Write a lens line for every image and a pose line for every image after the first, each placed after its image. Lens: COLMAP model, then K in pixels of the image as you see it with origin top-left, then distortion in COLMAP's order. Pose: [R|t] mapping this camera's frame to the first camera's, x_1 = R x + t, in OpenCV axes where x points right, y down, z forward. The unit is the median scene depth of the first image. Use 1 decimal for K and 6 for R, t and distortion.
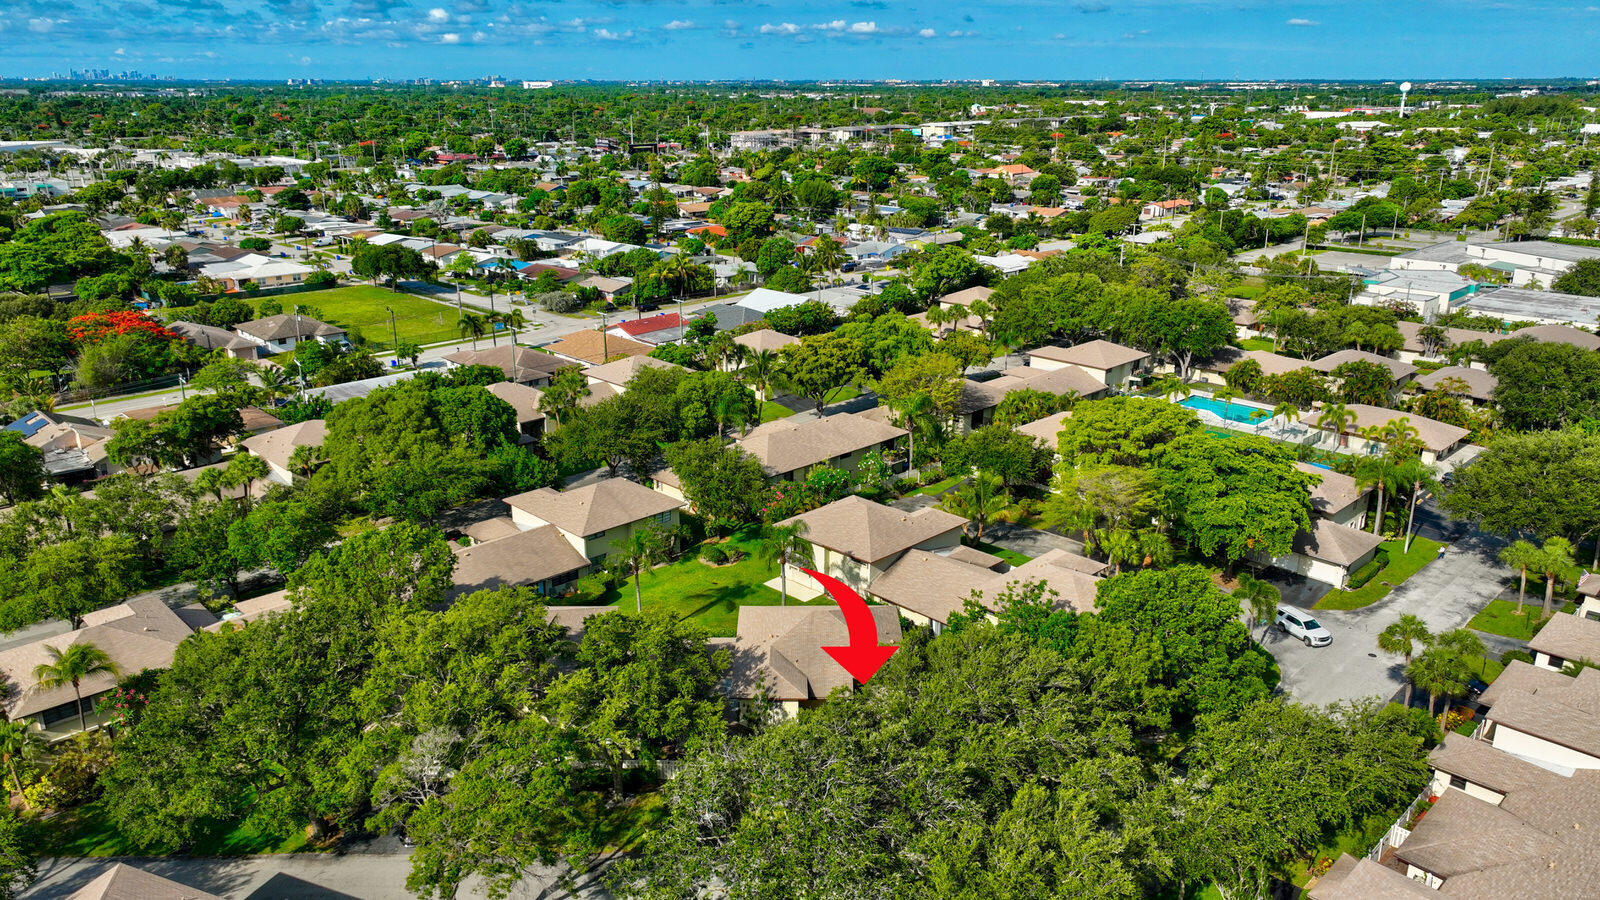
lens RADIAL K [[1133.5, 0, 798.7], [0, 1133.5, 447.9], [0, 0, 1]] dist [0.008033, 0.007884]
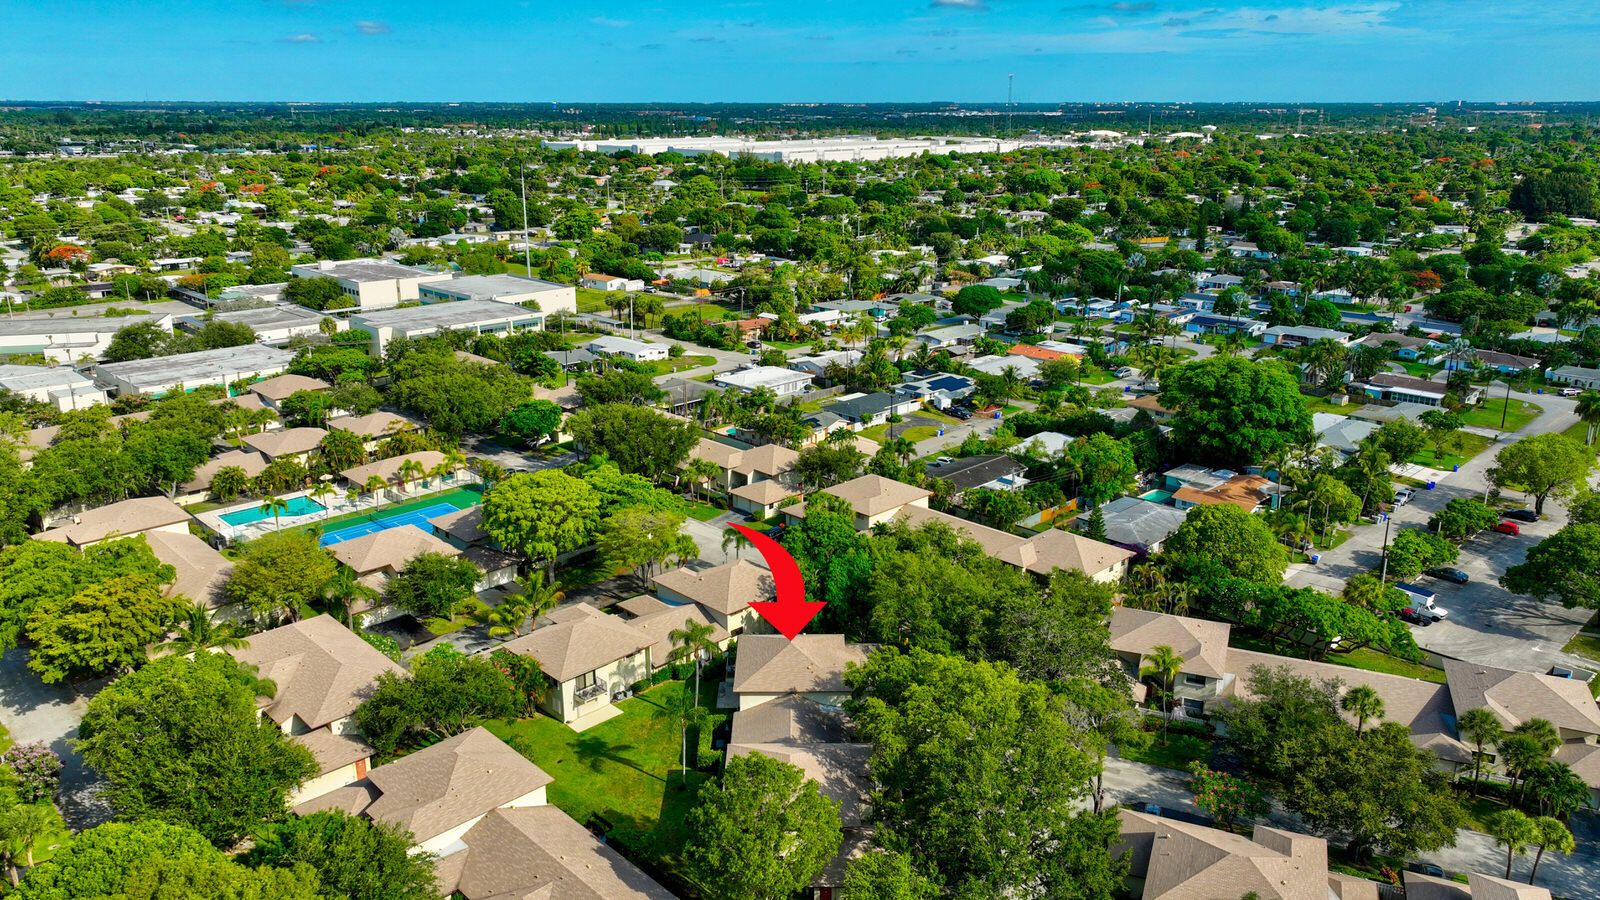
lens RADIAL K [[1133.5, 0, 803.9], [0, 1133.5, 449.2], [0, 0, 1]] dist [0.008033, 0.007884]
pose [[0.005123, -0.293980, 0.955798, -0.761641], [0.311283, 0.908791, 0.277853, -0.276523], [-0.950303, 0.296100, 0.096167, 0.475299]]
